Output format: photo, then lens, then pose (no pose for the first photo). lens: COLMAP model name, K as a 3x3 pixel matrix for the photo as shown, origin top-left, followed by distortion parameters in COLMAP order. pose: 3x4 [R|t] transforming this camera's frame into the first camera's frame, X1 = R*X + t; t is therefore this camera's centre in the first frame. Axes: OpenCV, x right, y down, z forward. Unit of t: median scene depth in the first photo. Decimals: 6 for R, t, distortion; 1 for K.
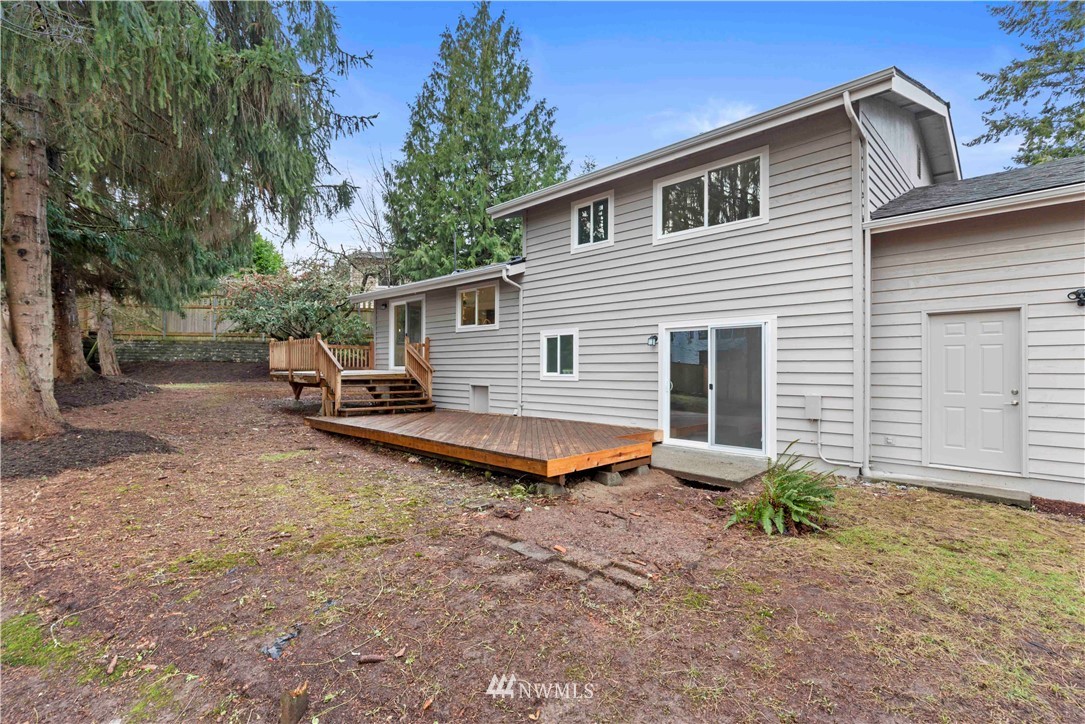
lens RADIAL K [[500.9, 0, 541.8], [0, 500.9, 367.7], [0, 0, 1]] dist [0.000622, 0.000011]
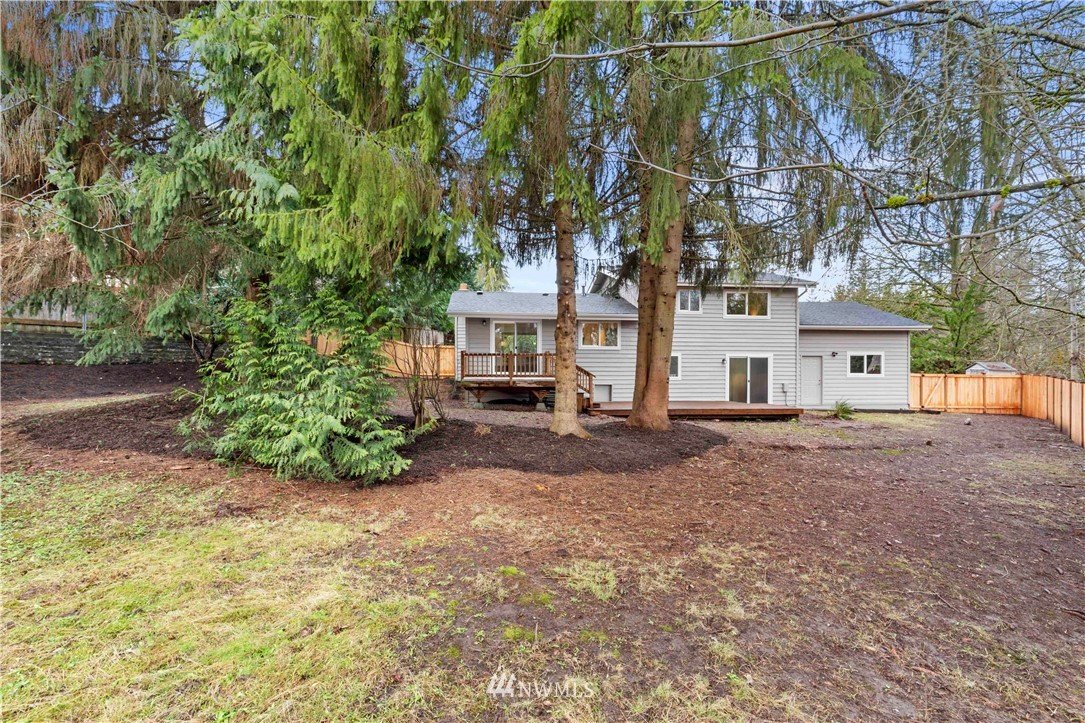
lens RADIAL K [[500.9, 0, 540.9], [0, 500.9, 363.7], [0, 0, 1]] dist [0.000622, 0.000011]
pose [[0.622696, 0.000404, 0.782463, -1.765219], [-0.004138, 0.999988, 0.002777, -0.040756], [-0.782453, -0.004967, 0.622690, 0.216990]]
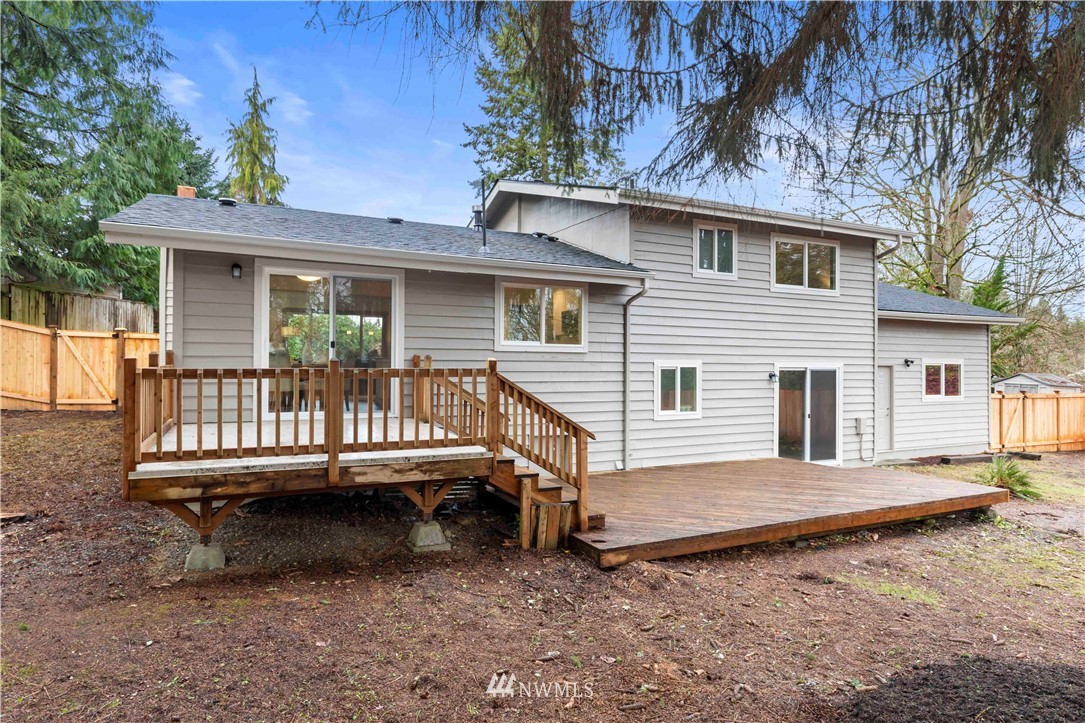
lens RADIAL K [[609.7, 0, 540.2], [0, 609.7, 357.2], [0, 0, 1]] dist [0.001753, 0.000291]
pose [[0.333505, 0.004881, 0.942736, -1.060086], [-0.013219, 0.999912, -0.000500, -0.079951], [-0.942656, -0.012295, 0.333541, 0.899757]]
